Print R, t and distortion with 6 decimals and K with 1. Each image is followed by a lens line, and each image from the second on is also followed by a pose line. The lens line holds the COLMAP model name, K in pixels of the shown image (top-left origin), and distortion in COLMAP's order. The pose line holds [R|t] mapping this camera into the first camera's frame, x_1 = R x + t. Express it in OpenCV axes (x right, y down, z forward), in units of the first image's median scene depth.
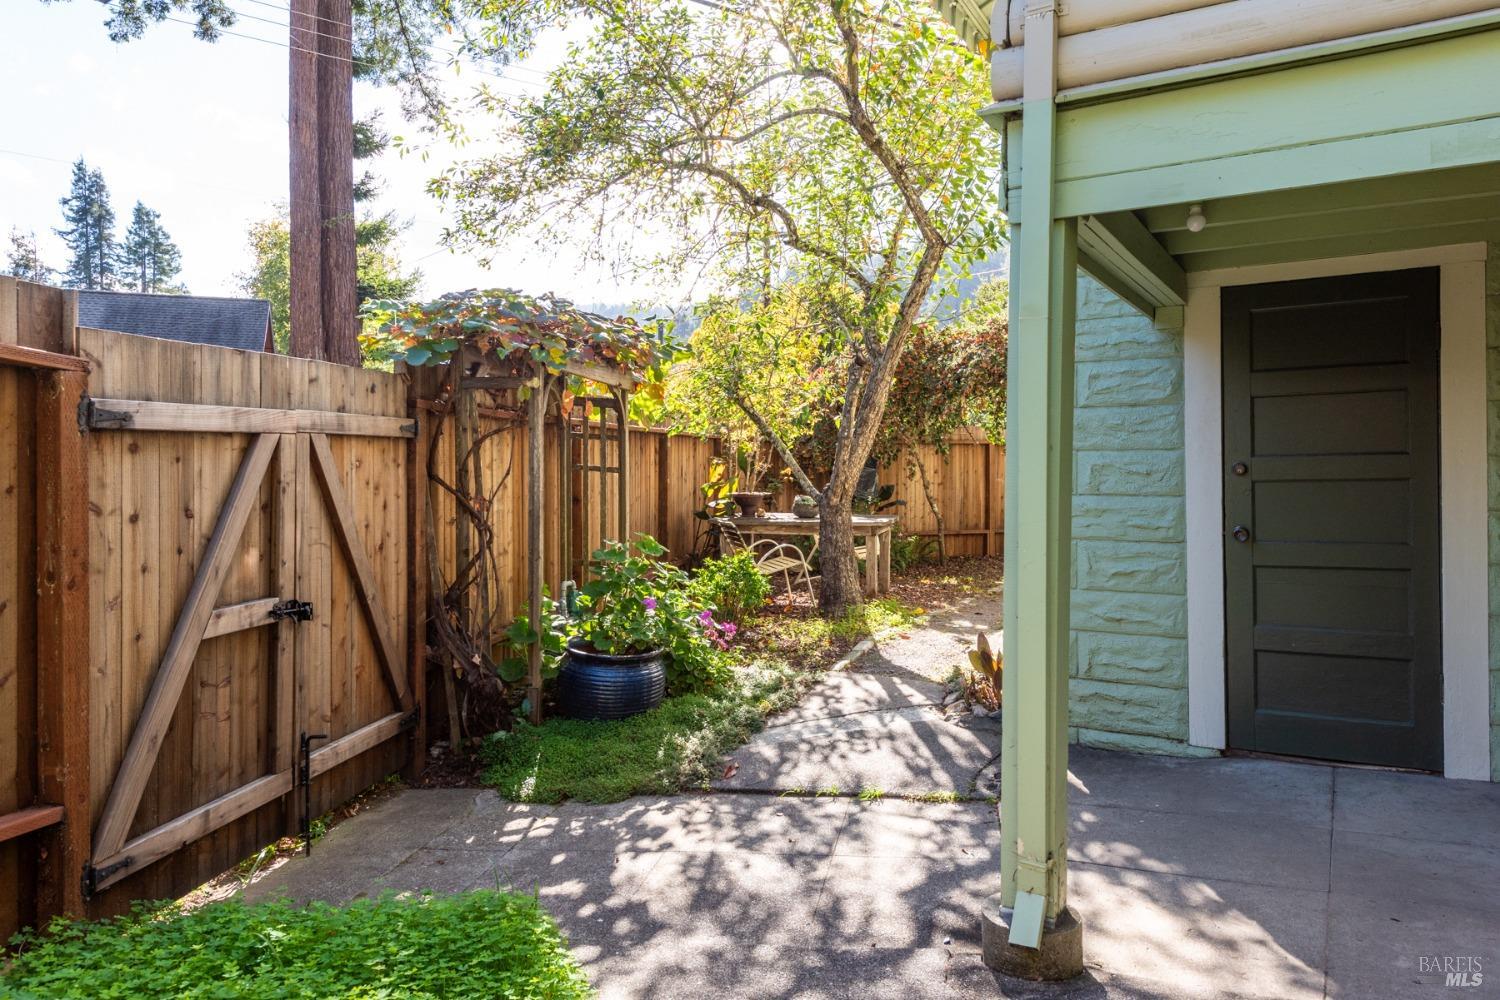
lens RADIAL K [[987.6, 0, 750.0], [0, 987.6, 500.0], [0, 0, 1]] dist [-0.000901, 0.000017]
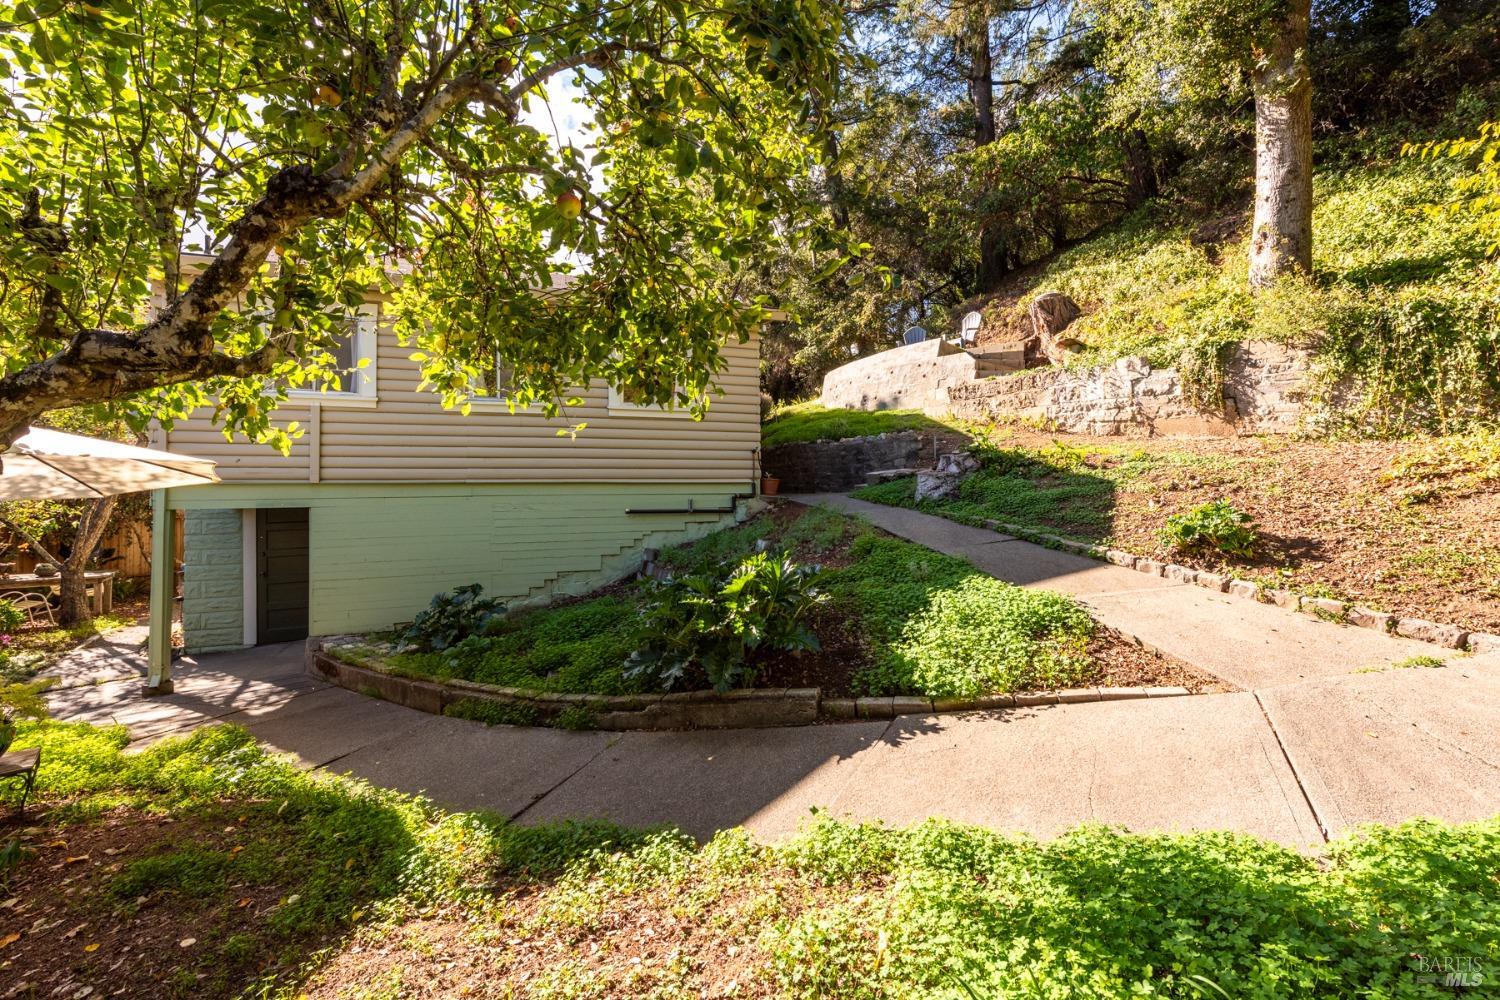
lens RADIAL K [[660.8, 0, 750.9], [0, 660.8, 468.2], [0, 0, 1]] dist [-0.000061, -0.000003]
pose [[0.615047, 0.027109, 0.788024, -0.145937], [0.037437, 0.997278, -0.063527, -0.073605], [-0.787601, 0.068574, 0.612358, -1.012241]]
